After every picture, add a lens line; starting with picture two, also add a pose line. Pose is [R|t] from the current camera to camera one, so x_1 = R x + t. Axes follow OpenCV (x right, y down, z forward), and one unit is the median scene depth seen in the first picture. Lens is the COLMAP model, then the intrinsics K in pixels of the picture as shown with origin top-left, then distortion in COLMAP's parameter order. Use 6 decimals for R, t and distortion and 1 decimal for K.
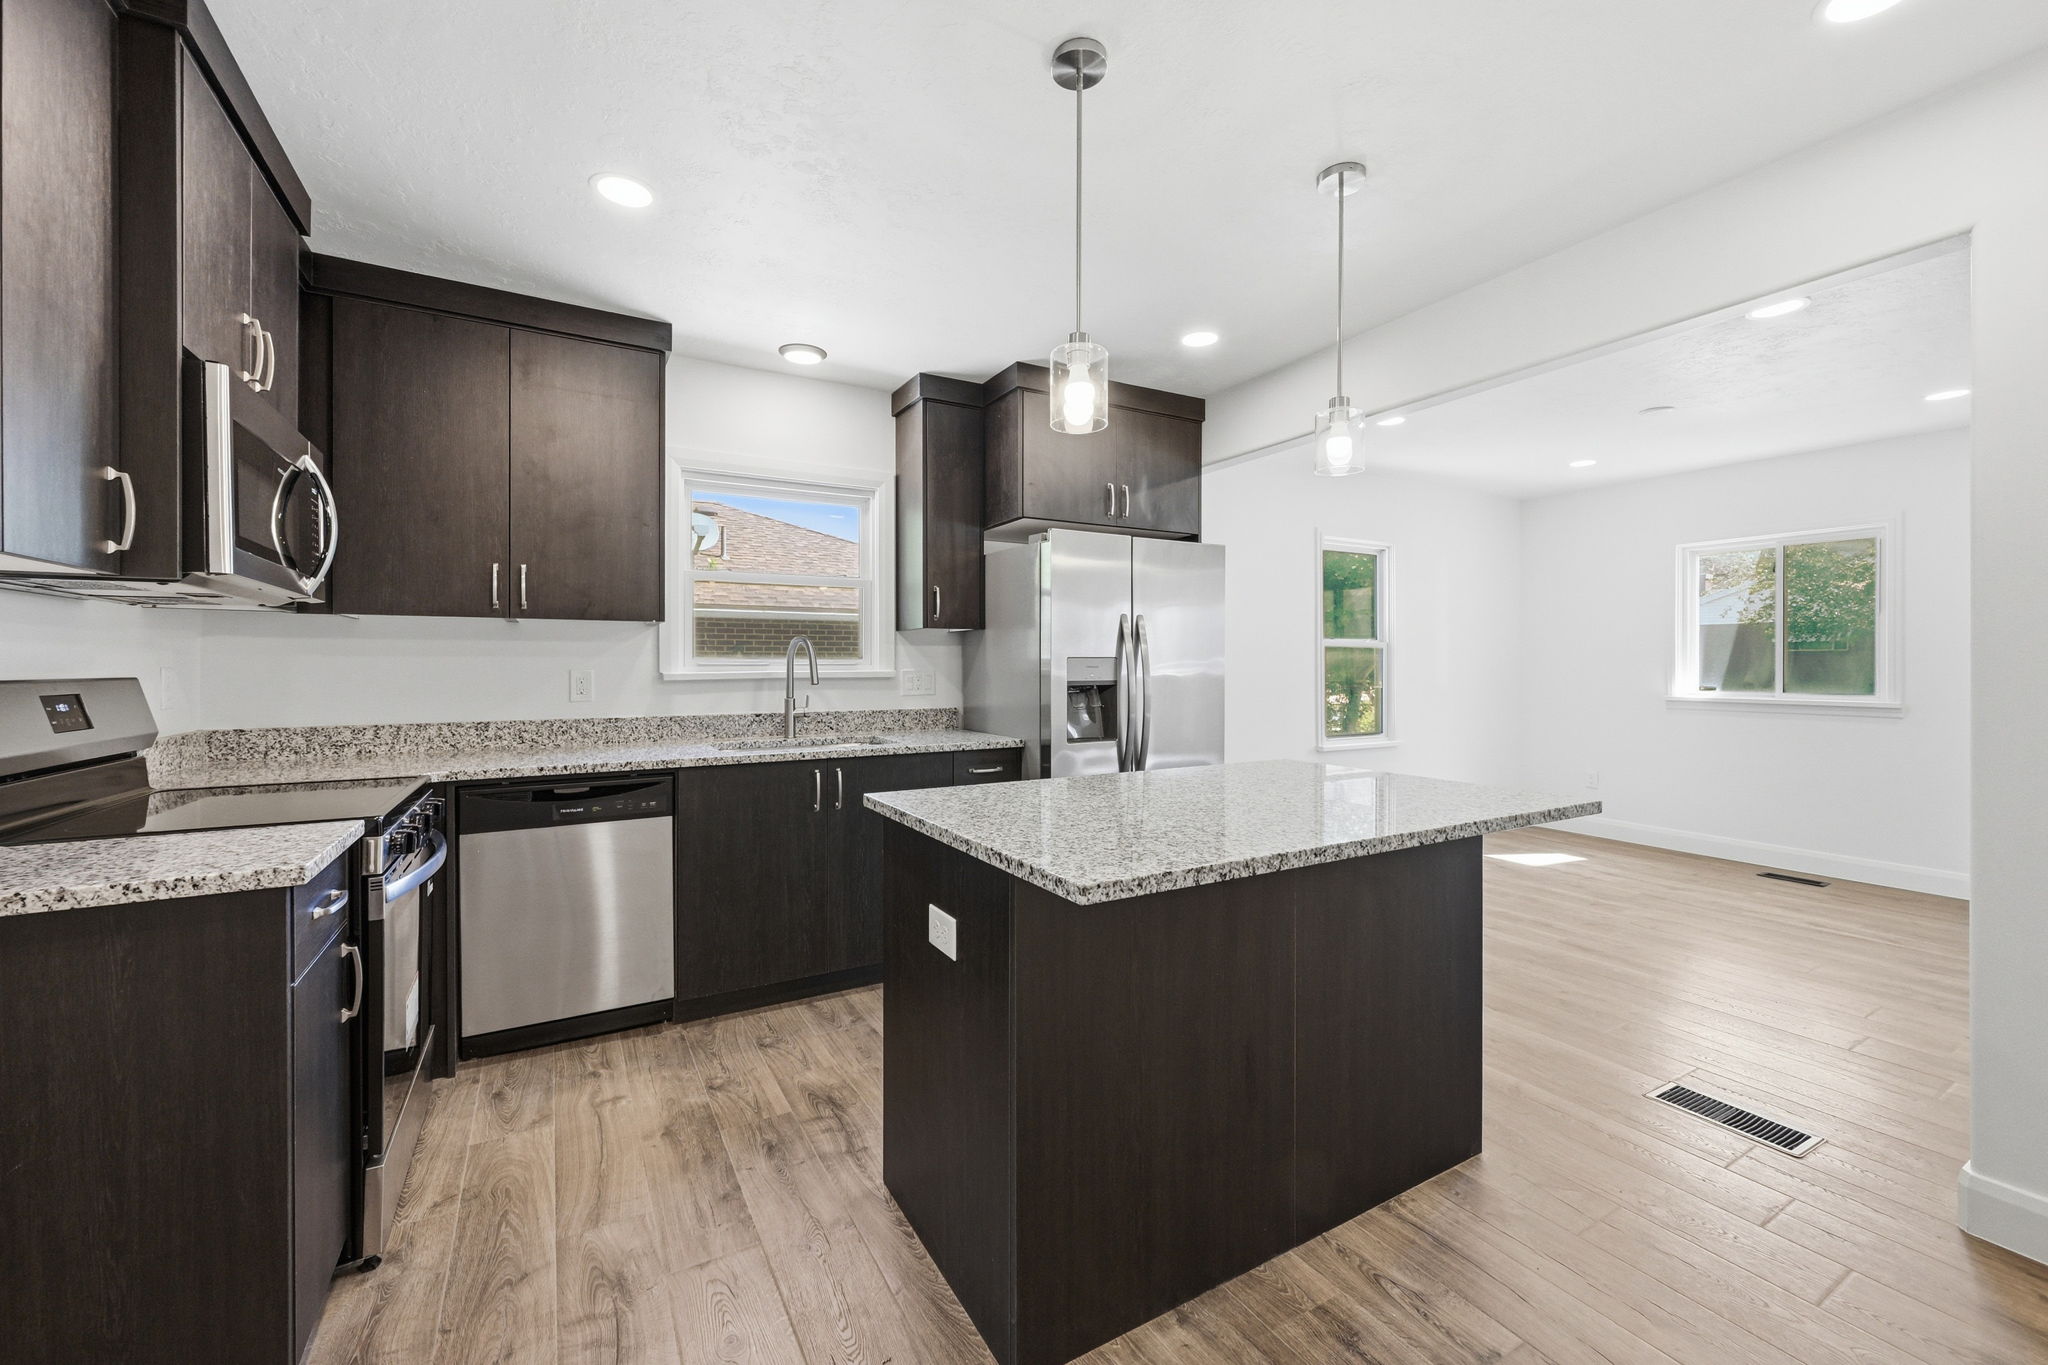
lens RADIAL K [[813.8, 0, 1026.0], [0, 813.8, 666.5], [0, 0, 1]] dist [-0.000226, 0.000311]
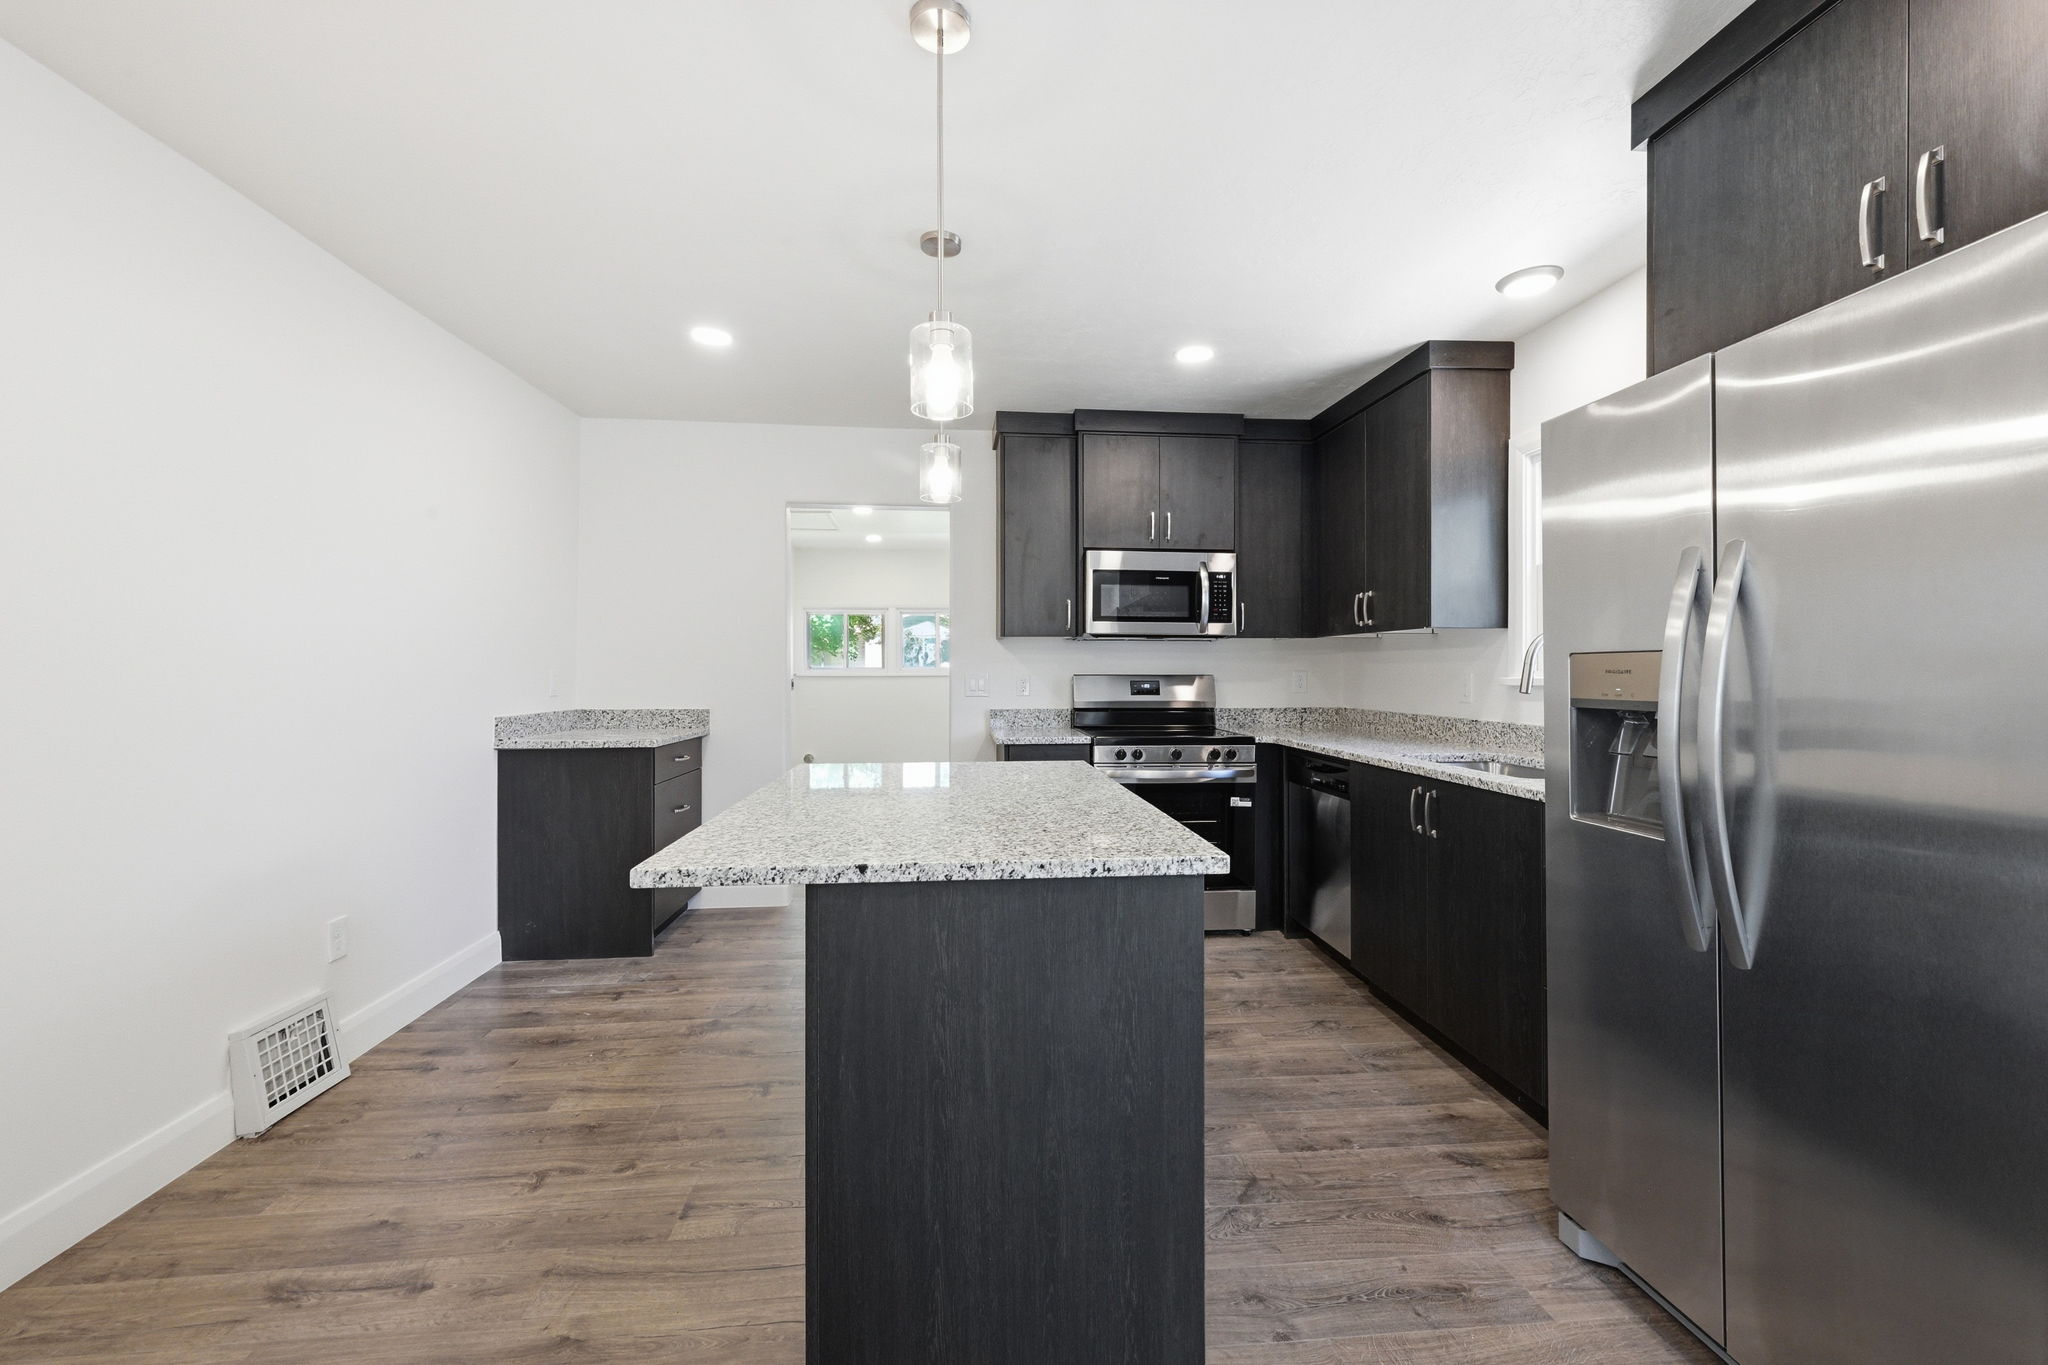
lens RADIAL K [[813.8, 0, 1026.0], [0, 813.8, 666.5], [0, 0, 1]] dist [-0.000226, 0.000311]
pose [[-0.415895, -0.004059, -0.909403, 0.713000], [-0.000337, 0.999991, -0.004309, -0.000626], [0.909412, -0.001485, -0.415893, 0.950681]]
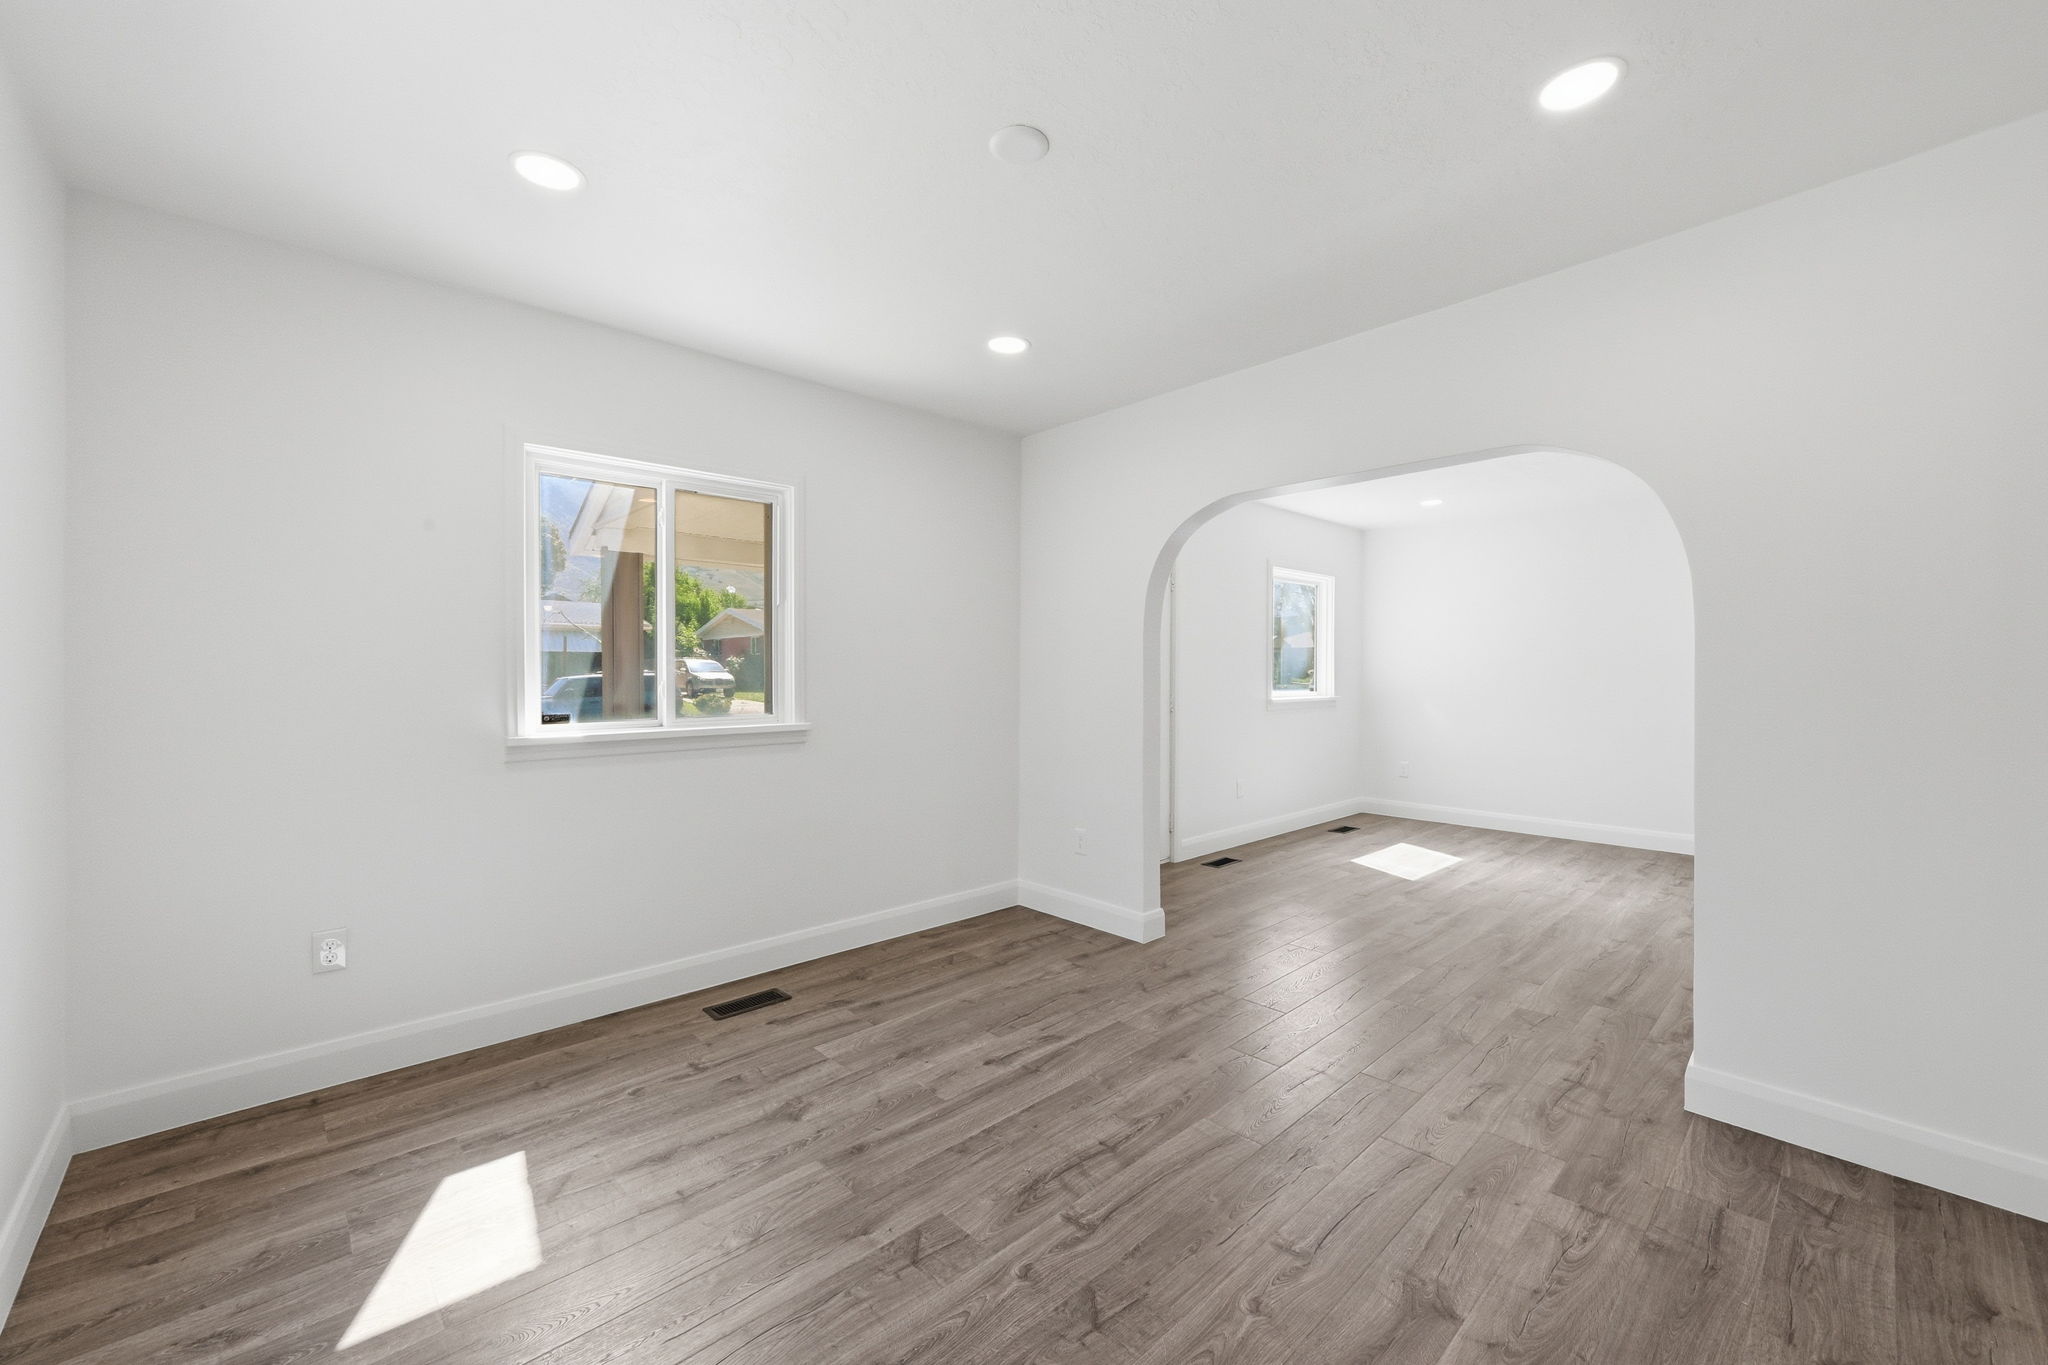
lens RADIAL K [[813.8, 0, 1026.0], [0, 813.8, 666.5], [0, 0, 1]] dist [-0.000226, 0.000311]
pose [[-0.226231, 0.005795, 0.974057, 0.386797], [0.004006, 0.999979, -0.005019, -0.008285], [-0.974066, 0.002767, -0.226249, 1.439175]]
